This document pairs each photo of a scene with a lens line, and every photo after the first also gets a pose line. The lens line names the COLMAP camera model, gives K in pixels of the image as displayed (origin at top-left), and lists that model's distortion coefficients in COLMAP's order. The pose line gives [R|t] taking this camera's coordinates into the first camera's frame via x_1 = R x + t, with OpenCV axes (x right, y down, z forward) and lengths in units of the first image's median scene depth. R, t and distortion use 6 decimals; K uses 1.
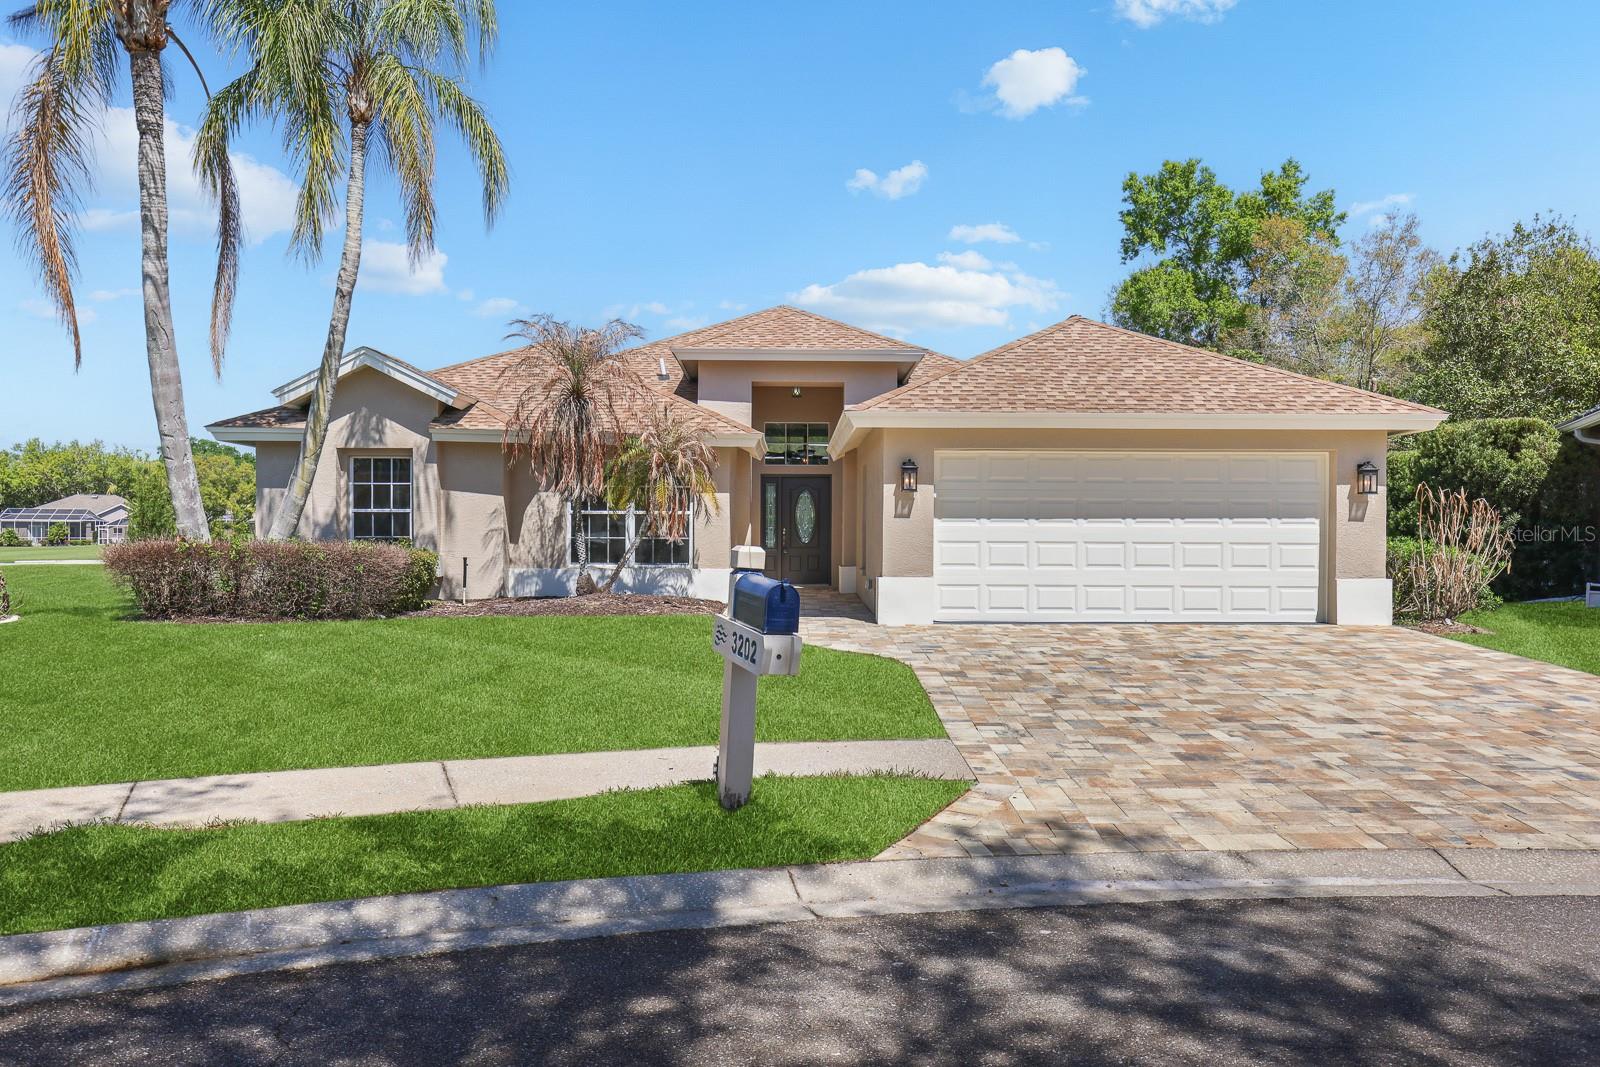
lens RADIAL K [[1177.2, 0, 802.9], [0, 1177.2, 536.3], [0, 0, 1]] dist [-0.001915, 0.000841]
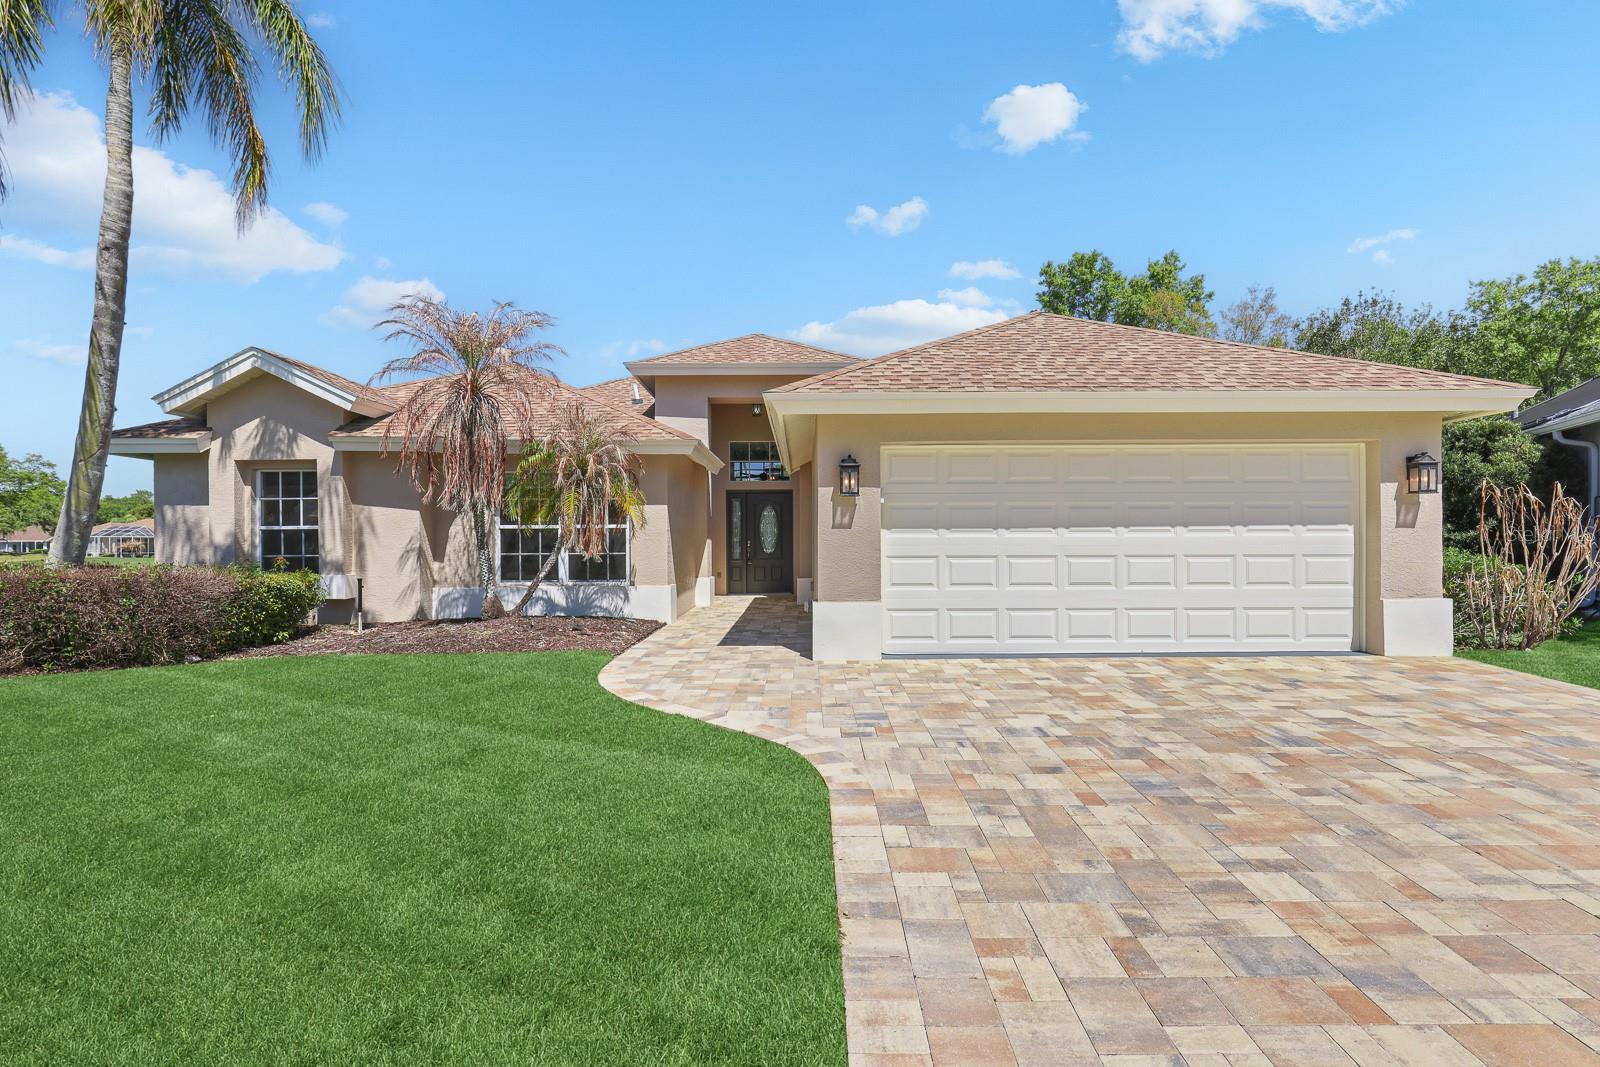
lens RADIAL K [[777.4, 0, 802.7], [0, 777.4, 543.5], [0, 0, 1]] dist [-0.000063, -0.000563]
pose [[0.999869, -0.010147, -0.012632, 0.054355], [0.010122, 0.999947, -0.002077, -0.004014], [0.012652, 0.001948, 0.999918, 0.395309]]
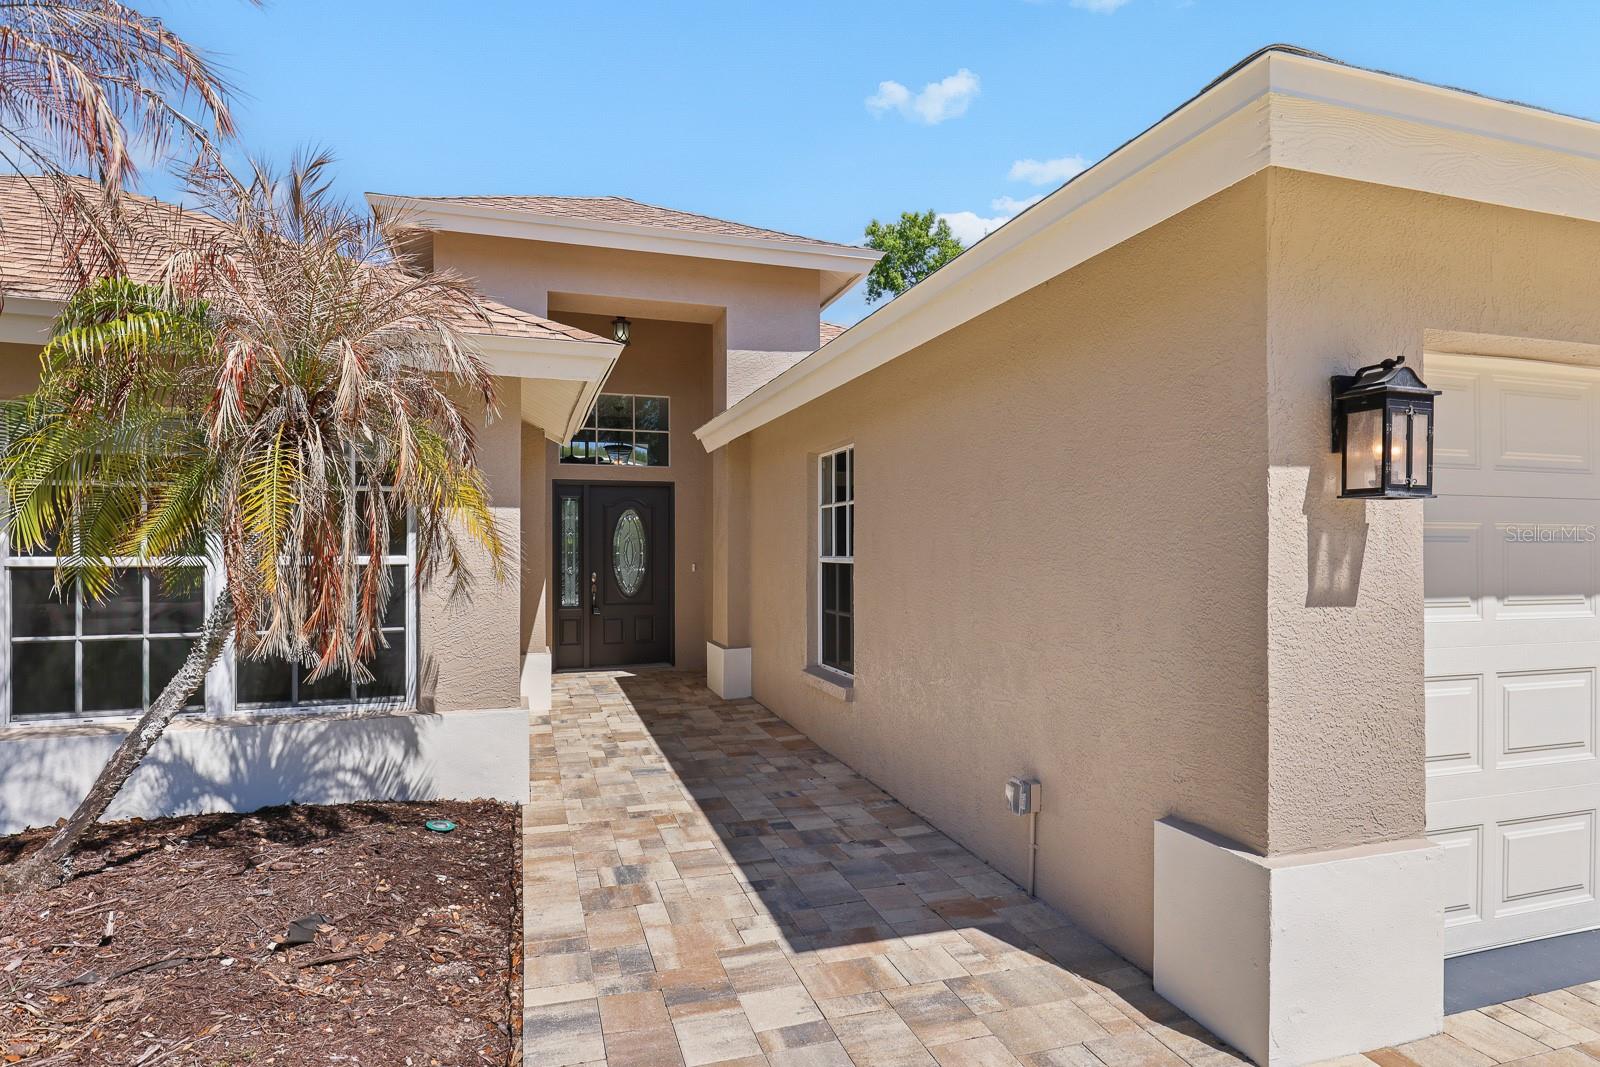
lens RADIAL K [[876.1, 0, 805.3], [0, 876.1, 554.7], [0, 0, 1]] dist [-0.014793, -0.000160]
pose [[0.954540, -0.007344, 0.297993, -0.061214], [0.005954, 0.999967, 0.005574, -0.023736], [-0.298024, -0.003547, 0.954552, 0.730068]]
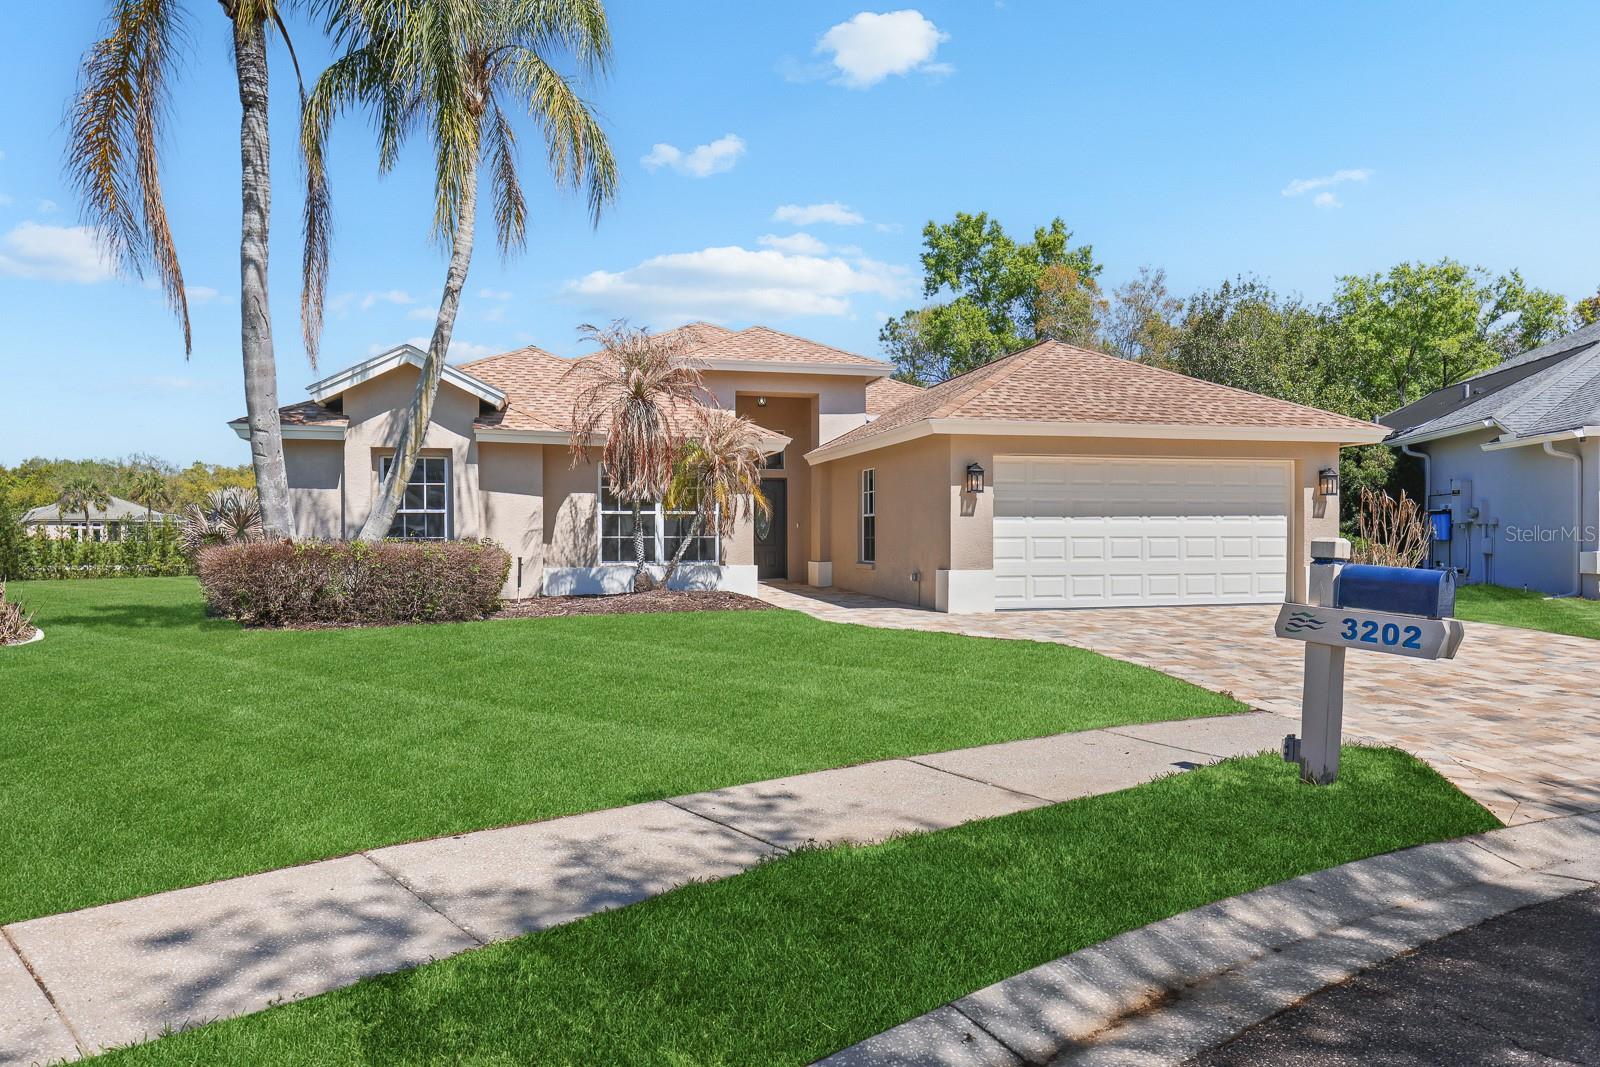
lens RADIAL K [[1052.5, 0, 800.0], [0, 1052.5, 533.5], [0, 0, 1]] dist [-0.000585, 0.000787]
pose [[0.973003, -0.006834, 0.230693, -0.249696], [0.007674, 0.999967, -0.002747, 0.001600], [-0.230667, 0.004443, 0.973023, 0.066797]]
